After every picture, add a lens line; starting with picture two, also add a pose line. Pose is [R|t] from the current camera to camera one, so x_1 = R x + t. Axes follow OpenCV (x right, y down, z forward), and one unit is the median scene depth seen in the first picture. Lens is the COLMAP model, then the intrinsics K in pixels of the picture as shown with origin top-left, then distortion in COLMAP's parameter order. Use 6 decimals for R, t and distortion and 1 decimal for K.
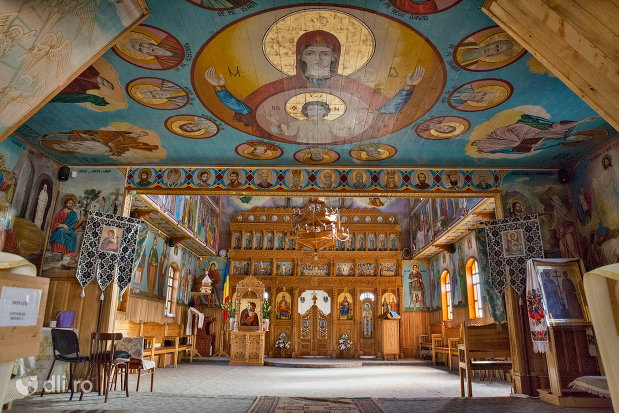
lens RADIAL K [[432.6, 0, 309.7], [0, 432.6, 190.0], [0, 0, 1]] dist [-0.050835, 0.001472]
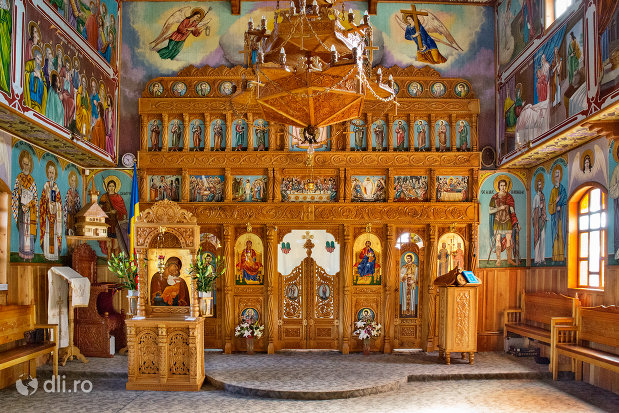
lens RADIAL K [[432.6, 0, 309.7], [0, 432.6, 190.0], [0, 0, 1]] dist [-0.050835, 0.001472]
pose [[0.999900, -0.009012, 0.010893, 0.007369], [0.007424, 0.990420, 0.137887, 0.114107], [-0.012032, -0.137793, 0.990388, 0.495045]]
